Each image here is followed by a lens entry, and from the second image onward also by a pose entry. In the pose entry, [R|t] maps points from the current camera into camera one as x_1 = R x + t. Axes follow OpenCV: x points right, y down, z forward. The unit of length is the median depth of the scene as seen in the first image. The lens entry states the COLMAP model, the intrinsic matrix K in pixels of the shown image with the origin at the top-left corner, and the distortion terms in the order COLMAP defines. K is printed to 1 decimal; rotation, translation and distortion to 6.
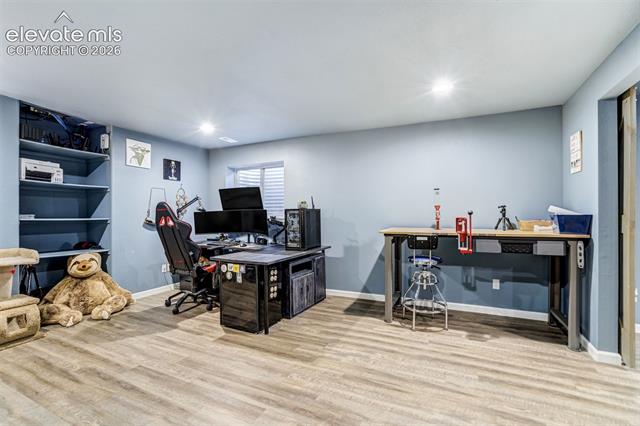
lens RADIAL K [[300.9, 0, 324.6], [0, 300.9, 216.8], [0, 0, 1]] dist [-0.027923, 0.009277]
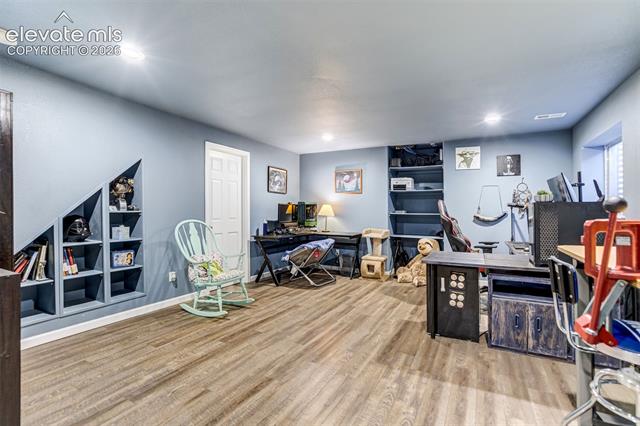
lens RADIAL K [[300.9, 0, 324.7], [0, 300.9, 208.8], [0, 0, 1]] dist [-0.027923, 0.009277]
pose [[-0.048556, -0.005852, -0.998803, 0.739410], [-0.011446, 0.999920, -0.005302, -0.004828], [0.998755, 0.011175, -0.048619, 0.685426]]
